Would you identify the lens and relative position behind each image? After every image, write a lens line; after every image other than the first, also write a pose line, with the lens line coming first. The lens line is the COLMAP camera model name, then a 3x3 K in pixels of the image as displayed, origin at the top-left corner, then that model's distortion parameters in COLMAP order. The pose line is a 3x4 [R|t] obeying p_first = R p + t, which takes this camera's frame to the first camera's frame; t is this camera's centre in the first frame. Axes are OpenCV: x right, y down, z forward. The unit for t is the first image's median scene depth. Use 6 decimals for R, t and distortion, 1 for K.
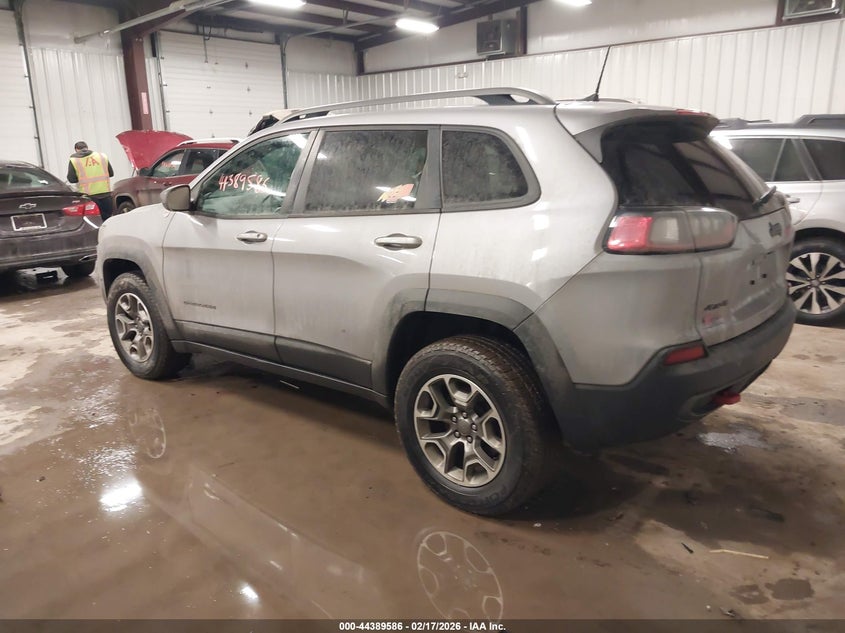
lens RADIAL K [[661.6, 0, 418.1], [0, 661.6, 316.9], [0, 0, 1]] dist [0.014615, 0.000775]
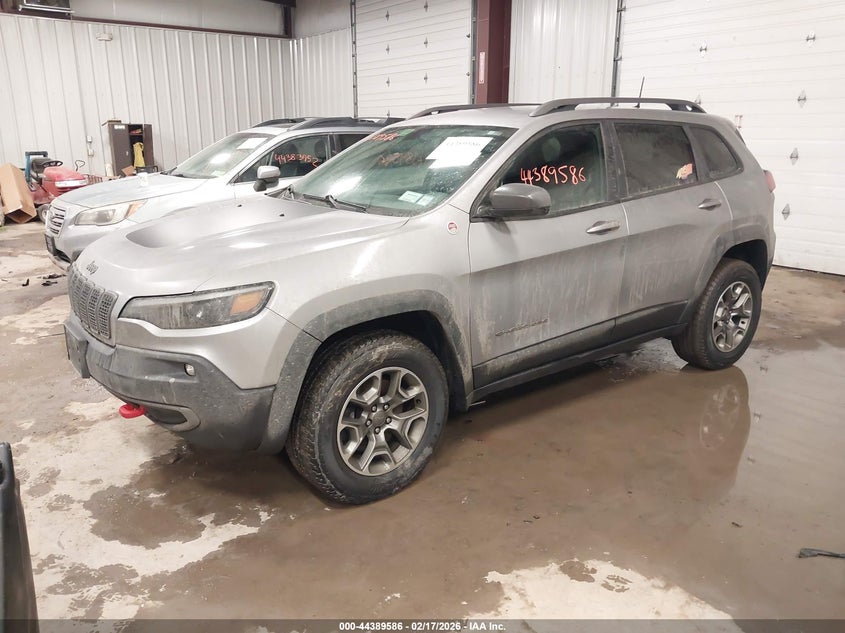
lens RADIAL K [[661.6, 0, 418.1], [0, 661.6, 316.9], [0, 0, 1]] dist [0.014615, 0.000775]
pose [[0.219424, -0.251215, 0.942732, -1.266576], [0.226503, 0.952997, 0.201231, -0.253273], [-0.948973, 0.169377, 0.266012, 1.012562]]
